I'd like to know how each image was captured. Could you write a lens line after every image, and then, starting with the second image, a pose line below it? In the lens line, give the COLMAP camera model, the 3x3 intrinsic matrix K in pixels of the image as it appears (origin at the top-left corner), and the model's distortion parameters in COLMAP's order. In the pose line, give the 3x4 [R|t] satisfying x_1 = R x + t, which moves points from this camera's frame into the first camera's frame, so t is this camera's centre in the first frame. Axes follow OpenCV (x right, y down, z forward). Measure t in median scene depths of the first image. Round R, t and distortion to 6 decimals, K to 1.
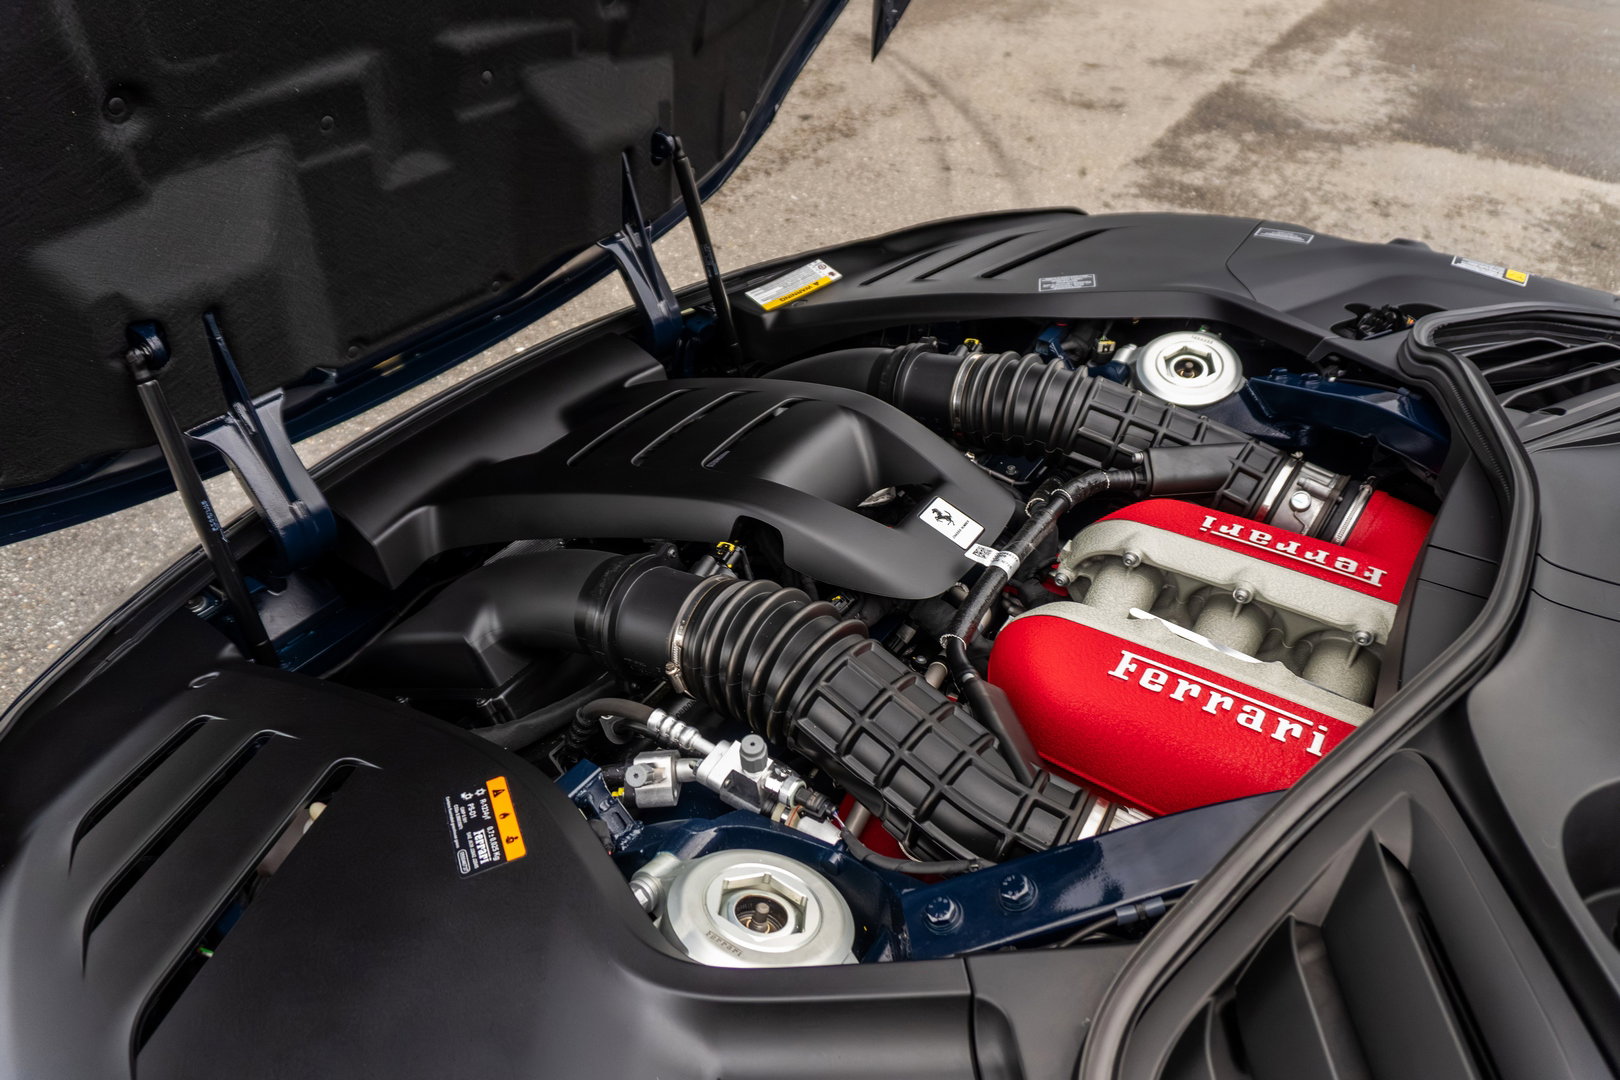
lens RADIAL K [[1129.9, 0, 809.9], [0, 1129.9, 542.7], [0, 0, 1]] dist [-0.031541, 0.003153]
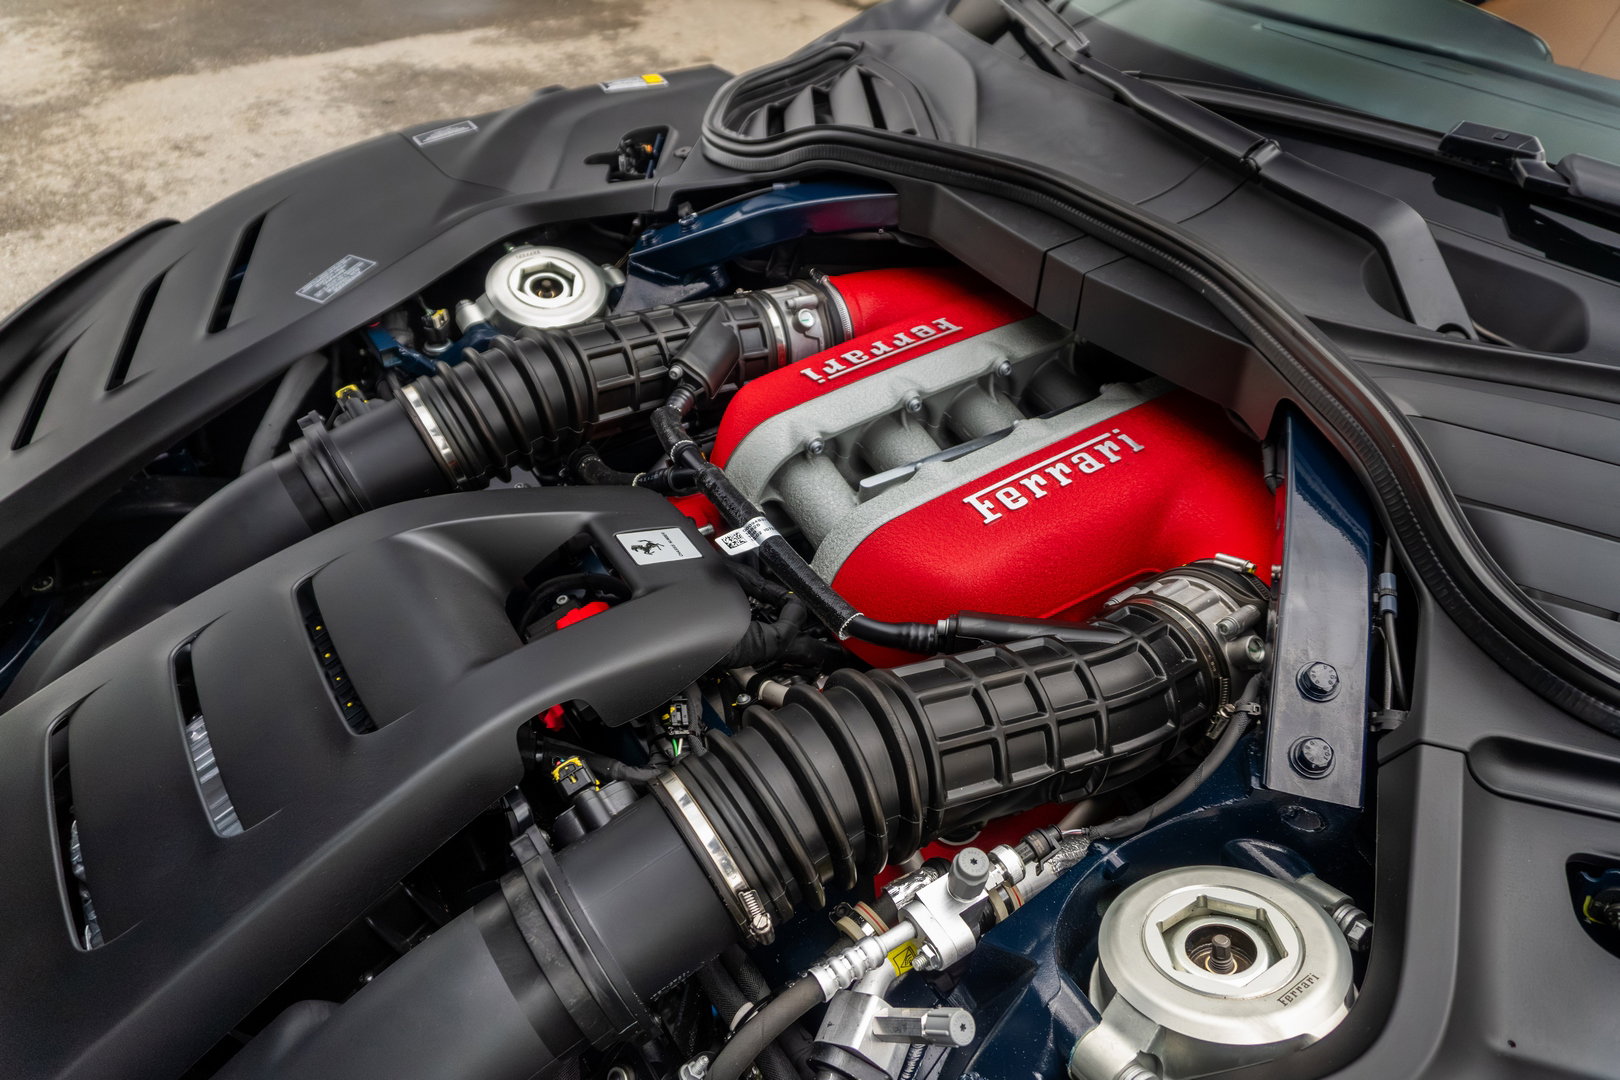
lens RADIAL K [[1129.9, 0, 808.8], [0, 1129.9, 536.9], [0, 0, 1]] dist [-0.031541, 0.003153]
pose [[0.380922, -0.589067, 0.712670, -0.372489], [0.561171, 0.759876, 0.328140, -0.213090], [-0.734837, 0.274934, 0.620021, 0.437415]]
